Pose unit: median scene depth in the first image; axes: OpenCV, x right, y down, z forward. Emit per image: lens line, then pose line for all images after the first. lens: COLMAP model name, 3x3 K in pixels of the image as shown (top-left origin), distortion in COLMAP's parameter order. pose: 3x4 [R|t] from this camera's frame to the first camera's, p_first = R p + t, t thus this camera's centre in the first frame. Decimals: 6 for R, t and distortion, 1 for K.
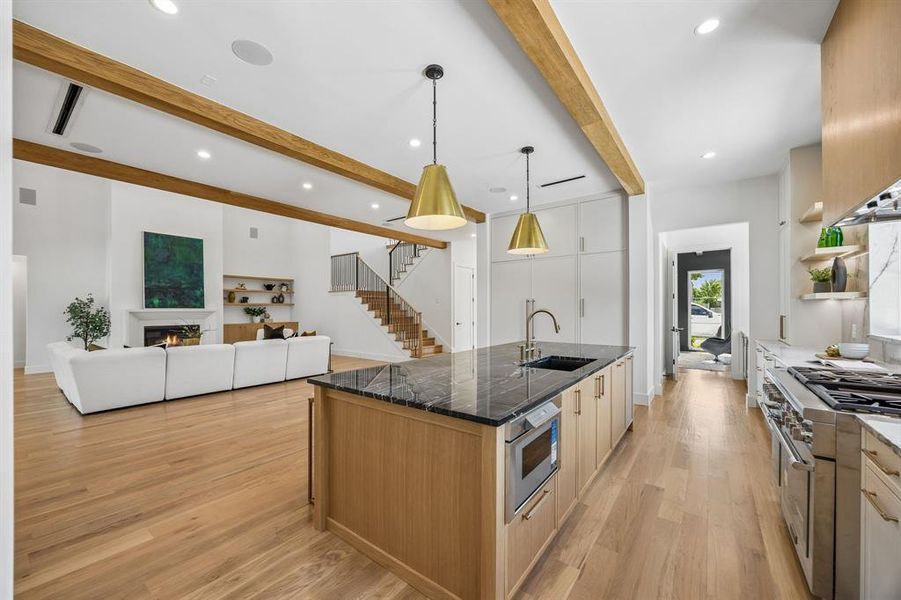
lens RADIAL K [[345.0, 0, 451.0], [0, 345.0, 305.2], [0, 0, 1]] dist [-0.001925, -0.000148]
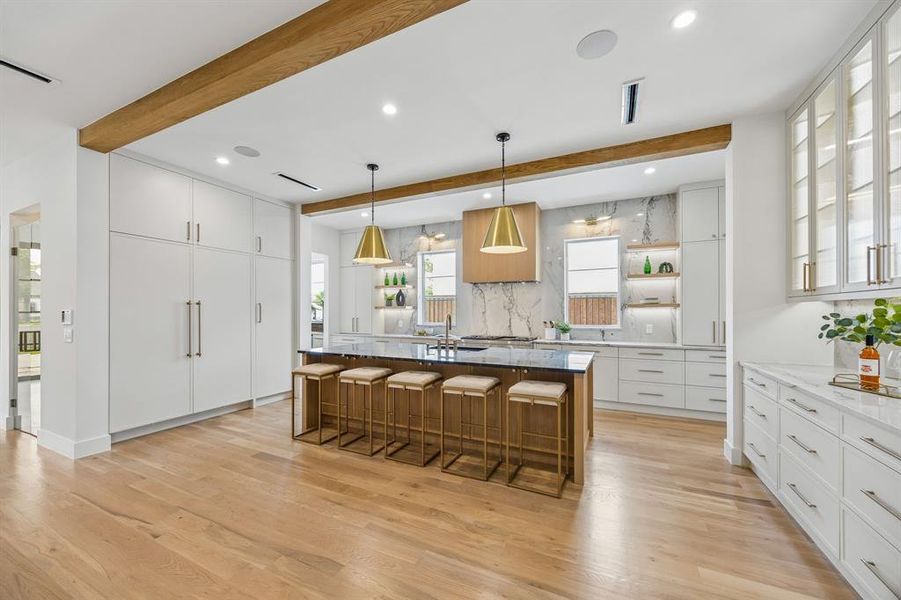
lens RADIAL K [[351.1, 0, 449.7], [0, 351.1, 312.8], [0, 0, 1]] dist [-0.000009, -0.000009]
pose [[-0.189145, -0.002194, 0.981947, -1.094920], [-0.004707, 0.999988, 0.001328, -0.001673], [-0.981938, -0.004371, -0.189153, 1.206413]]
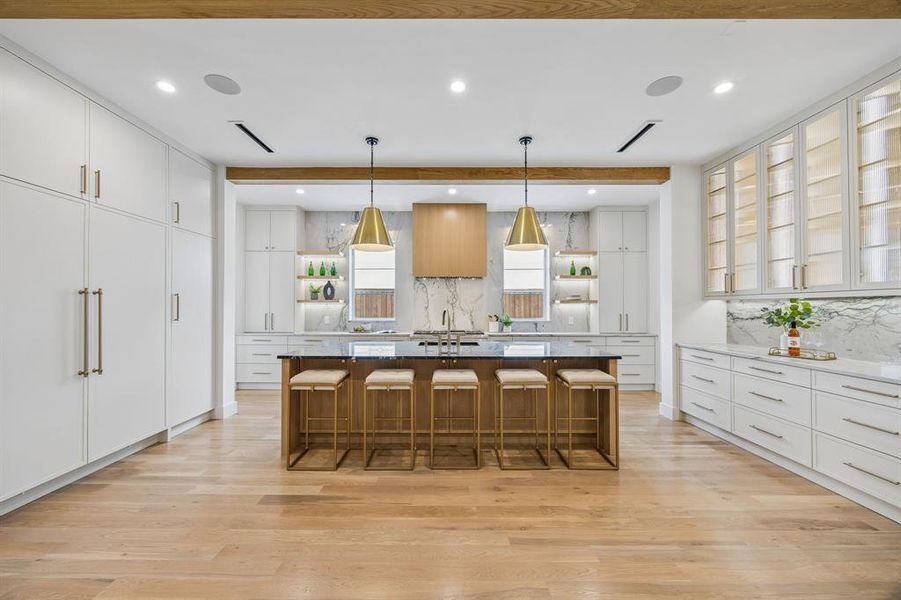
lens RADIAL K [[345.0, 0, 451.0], [0, 345.0, 305.2], [0, 0, 1]] dist [-0.001925, -0.000148]
pose [[-0.601193, 0.003207, 0.799097, -0.797971], [-0.005094, 0.999956, -0.007845, 0.002390], [-0.799087, -0.008787, -0.601151, 1.723956]]
